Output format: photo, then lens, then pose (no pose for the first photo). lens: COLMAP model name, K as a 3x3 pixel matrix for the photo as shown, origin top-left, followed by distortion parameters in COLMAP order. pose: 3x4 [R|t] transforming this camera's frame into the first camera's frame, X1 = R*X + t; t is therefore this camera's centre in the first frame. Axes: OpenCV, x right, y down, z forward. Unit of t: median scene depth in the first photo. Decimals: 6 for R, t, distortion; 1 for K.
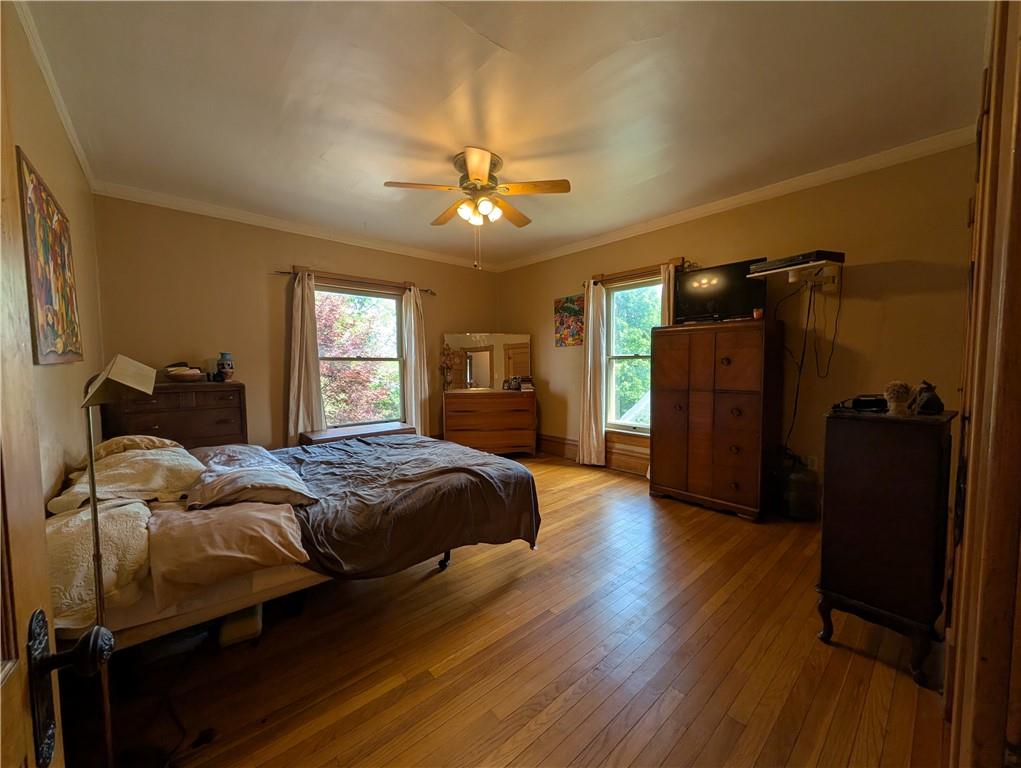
lens RADIAL K [[393.4, 0, 512.8], [0, 393.4, 386.1], [0, 0, 1]] dist [-0.001003, 0.000037]
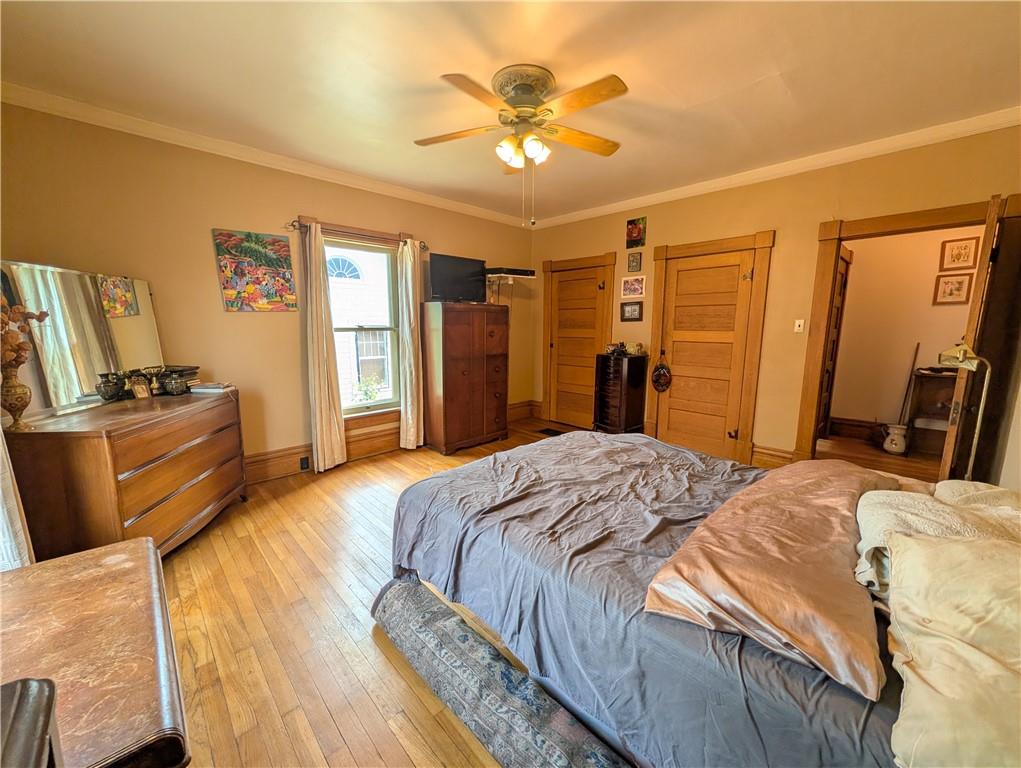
lens RADIAL K [[393.4, 0, 512.8], [0, 393.4, 386.1], [0, 0, 1]] dist [-0.001003, 0.000037]
pose [[-0.045965, -0.138157, 0.989343, -0.549590], [0.077054, 0.986949, 0.141402, -0.040878], [-0.995967, 0.082732, -0.034720, 0.633006]]
